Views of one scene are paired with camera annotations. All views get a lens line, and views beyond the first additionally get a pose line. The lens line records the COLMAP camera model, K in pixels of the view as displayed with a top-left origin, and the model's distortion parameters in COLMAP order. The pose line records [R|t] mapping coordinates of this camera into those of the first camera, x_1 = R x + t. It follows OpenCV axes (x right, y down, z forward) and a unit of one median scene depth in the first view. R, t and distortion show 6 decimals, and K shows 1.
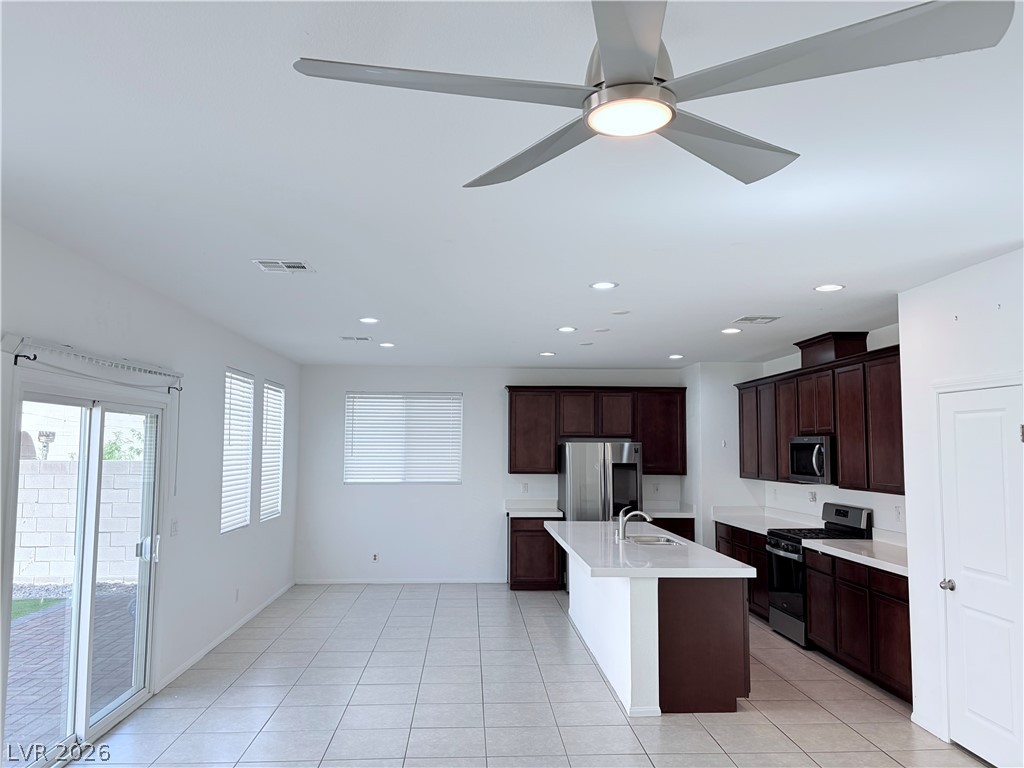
lens RADIAL K [[778.8, 0, 504.4], [0, 778.8, 387.7], [0, 0, 1]] dist [0.070877, -0.008306]
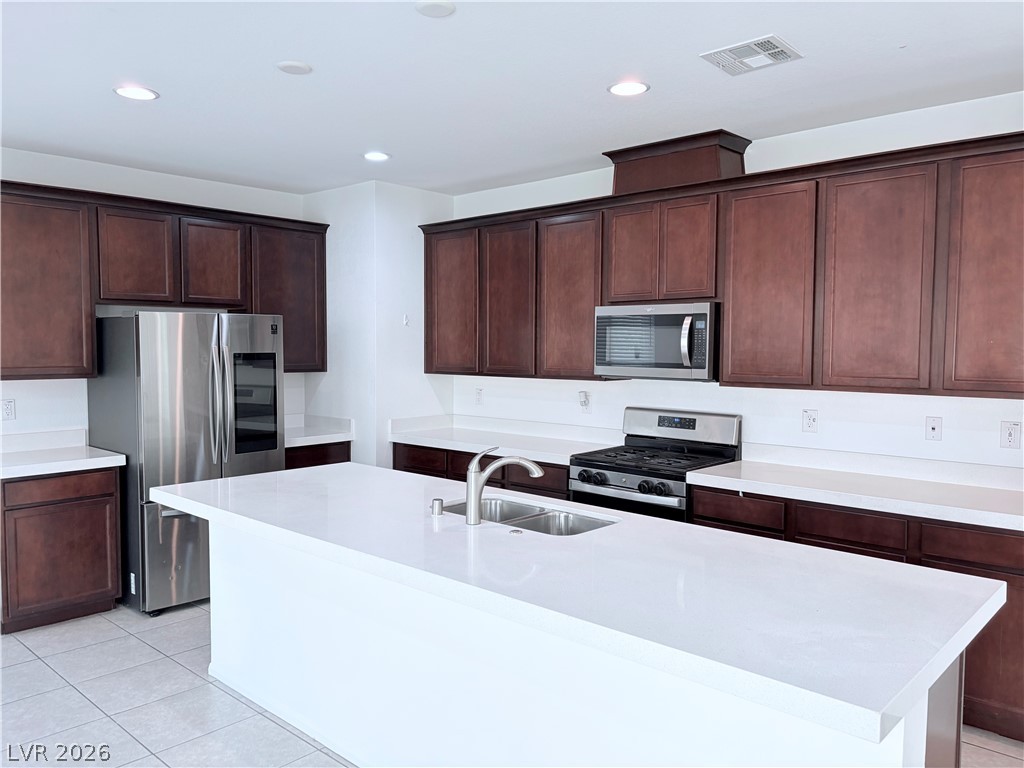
lens RADIAL K [[778.8, 0, 504.4], [0, 778.8, 387.7], [0, 0, 1]] dist [0.070877, -0.008306]
pose [[0.715112, -0.043603, 0.697649, -0.101332], [-0.054896, 0.991467, 0.118237, 0.048130], [-0.696851, -0.122851, 0.706616, 0.506904]]
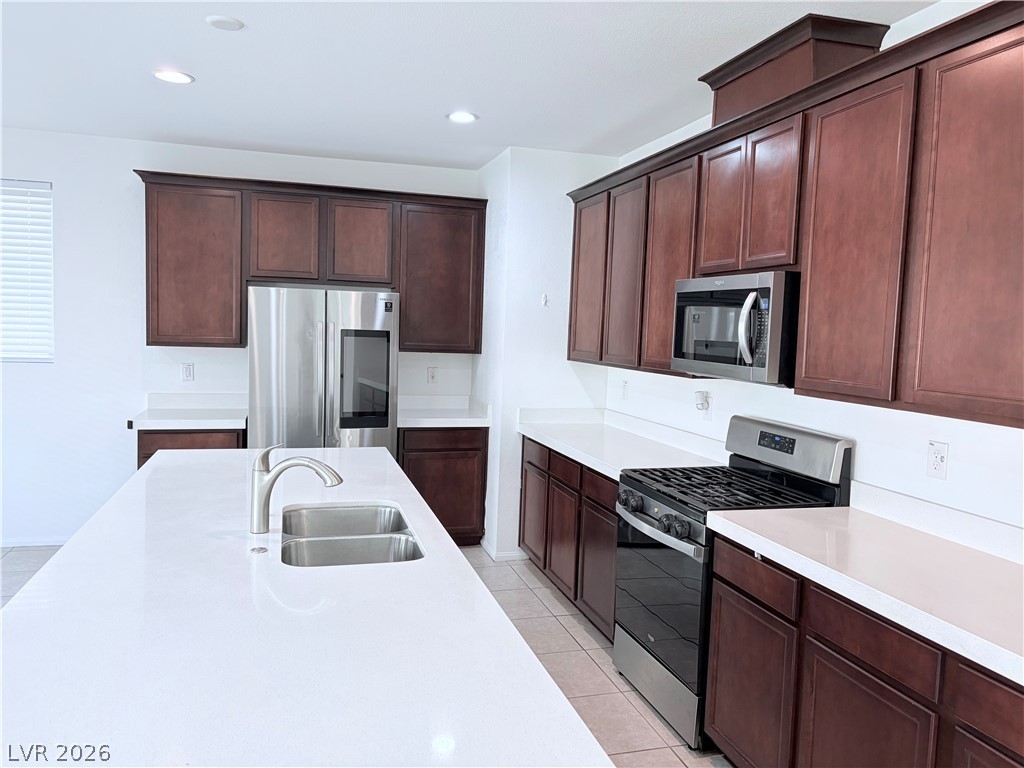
lens RADIAL K [[769.6, 0, 511.2], [0, 769.6, 377.5], [0, 0, 1]] dist [0.052351, -0.007403]
pose [[0.972986, 0.010835, 0.230611, 0.131640], [-0.045785, 0.988114, 0.146748, 0.047591], [-0.226280, -0.153343, 0.961917, 0.470390]]
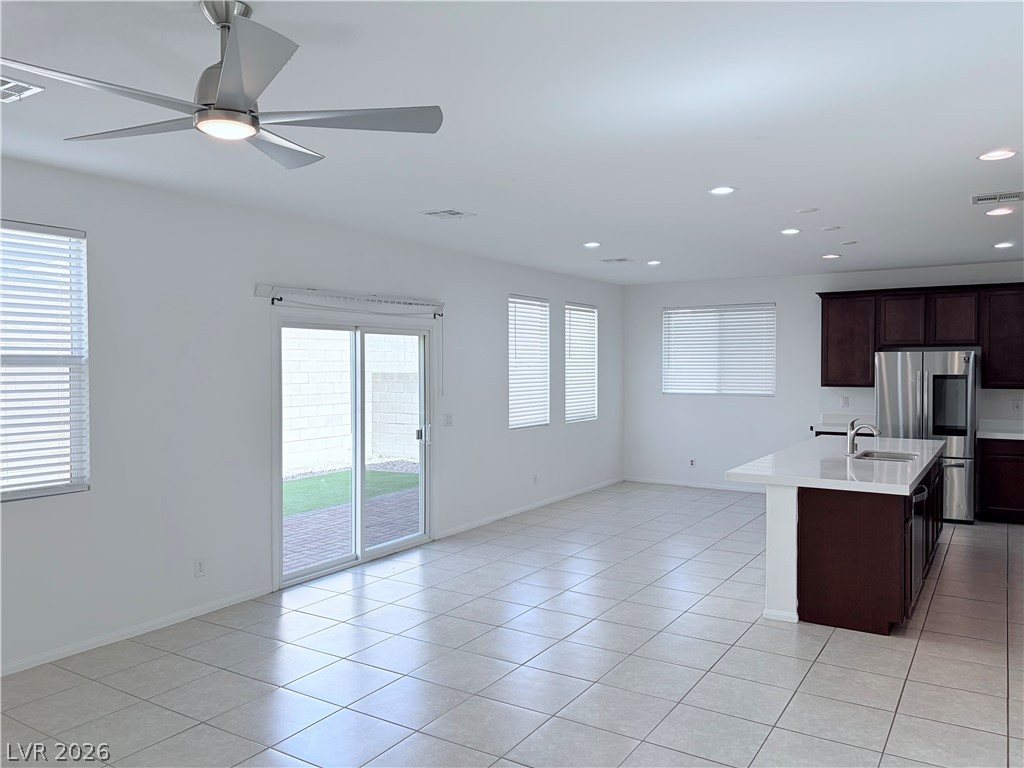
lens RADIAL K [[769.6, 0, 511.2], [0, 769.6, 377.5], [0, 0, 1]] dist [0.052351, -0.007403]
pose [[0.815410, 0.002849, -0.578877, 0.261918], [0.051012, 0.995744, 0.076757, 0.008561], [0.576632, -0.092118, 0.811794, 0.016110]]
